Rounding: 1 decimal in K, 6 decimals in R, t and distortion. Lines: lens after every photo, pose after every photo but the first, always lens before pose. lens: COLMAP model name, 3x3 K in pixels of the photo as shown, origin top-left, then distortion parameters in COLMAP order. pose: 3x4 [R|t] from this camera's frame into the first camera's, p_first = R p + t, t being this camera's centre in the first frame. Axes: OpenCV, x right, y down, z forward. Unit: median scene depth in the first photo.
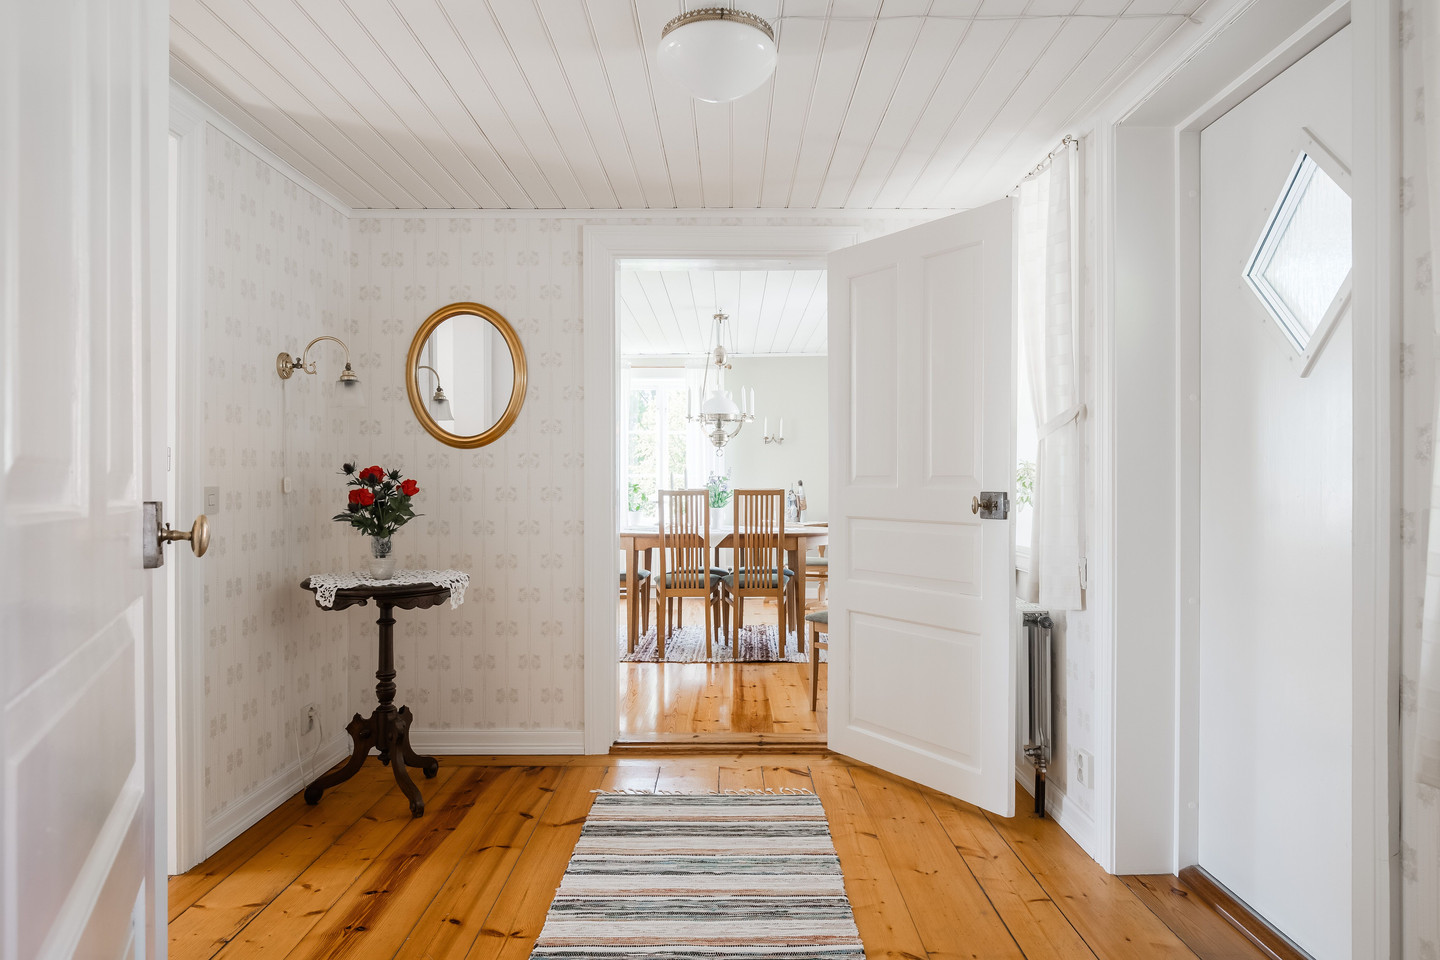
lens RADIAL K [[899.5, 0, 715.9], [0, 899.5, 470.3], [0, 0, 1]] dist [0.003906, -0.000673]
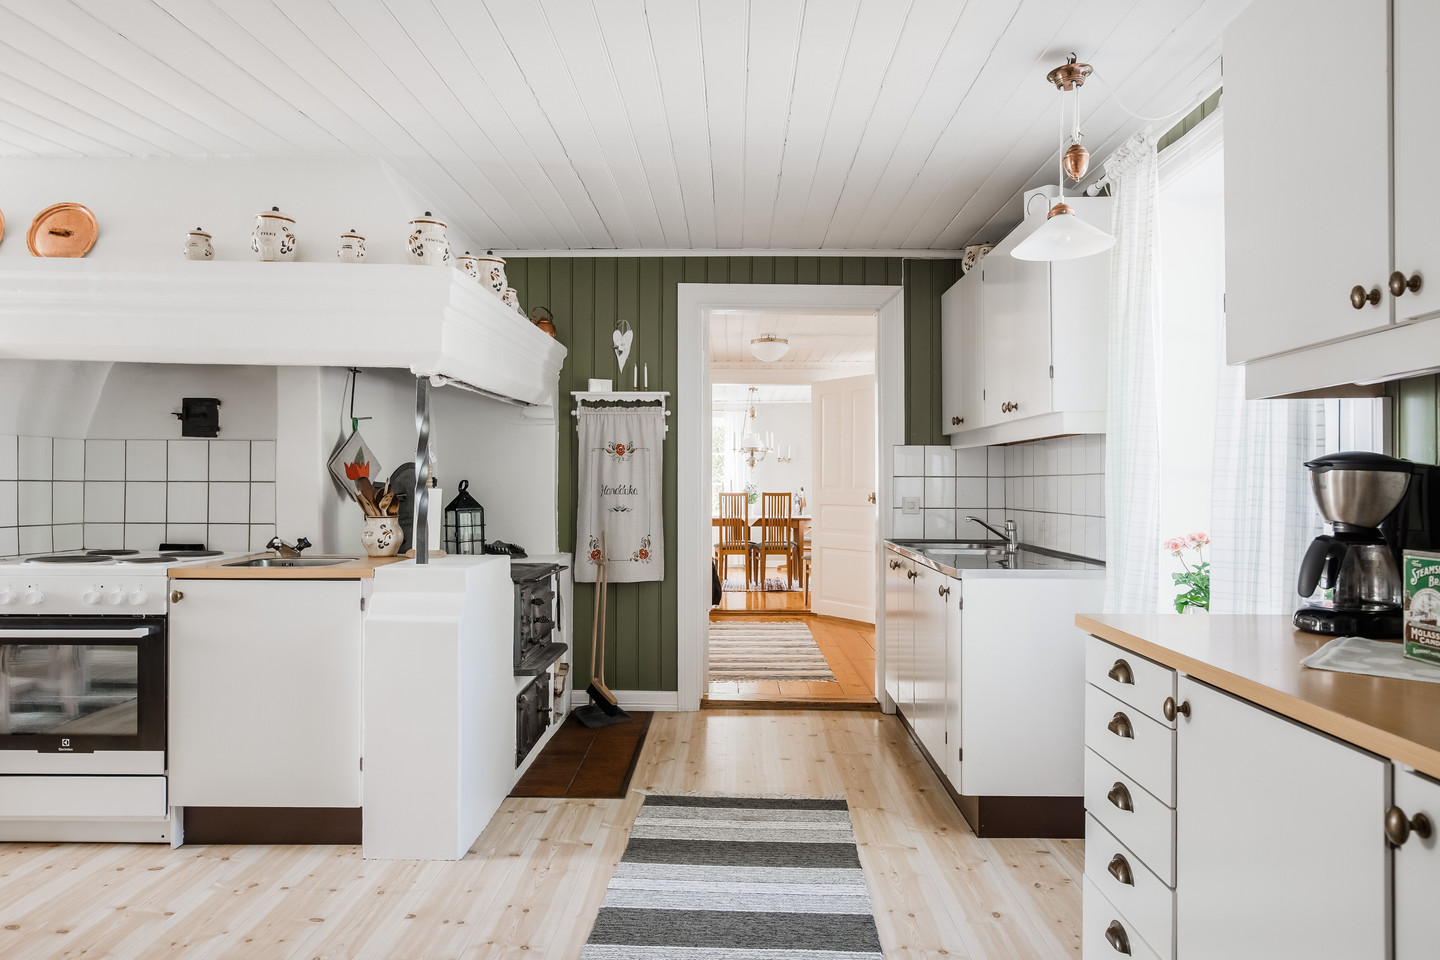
lens RADIAL K [[923.8, 0, 724.1], [0, 923.8, 474.3], [0, 0, 1]] dist [-0.000693, 0.001662]
pose [[0.999991, 0.003710, 0.002249, -0.057099], [-0.003703, 0.999989, -0.002890, -0.008469], [-0.002260, 0.002882, 0.999993, -0.770410]]
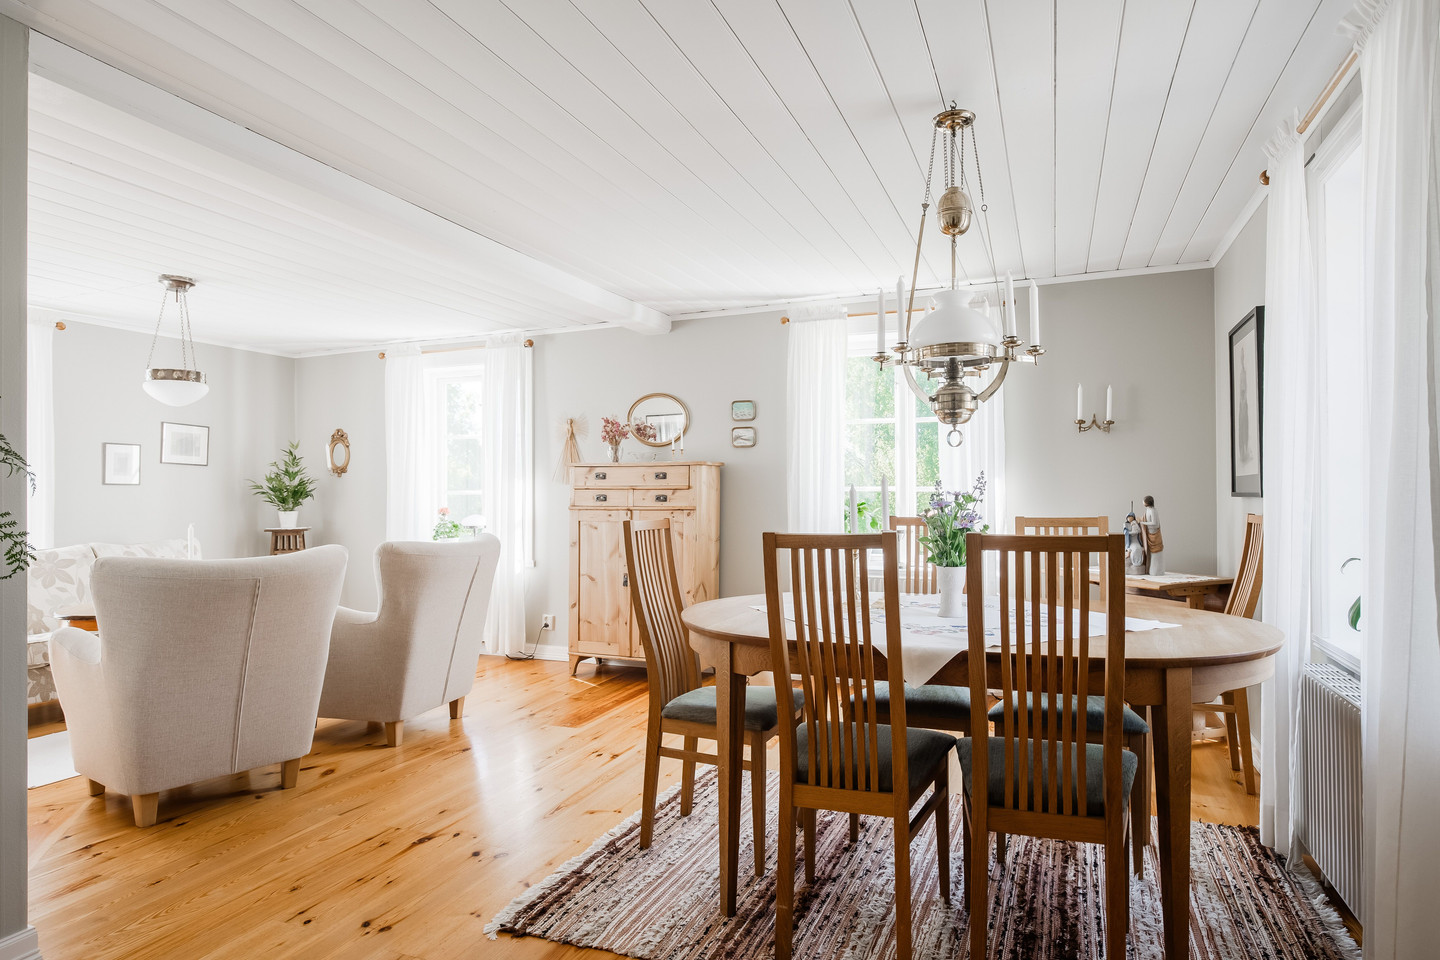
lens RADIAL K [[811.1, 0, 708.3], [0, 811.1, 480.0], [0, 0, 1]] dist [0.003455, -0.000070]
pose [[0.927212, -0.001718, -0.374533, 0.044846], [0.001928, 0.999998, 0.000187, 0.000931], [0.374532, -0.000896, 0.927213, 0.652223]]
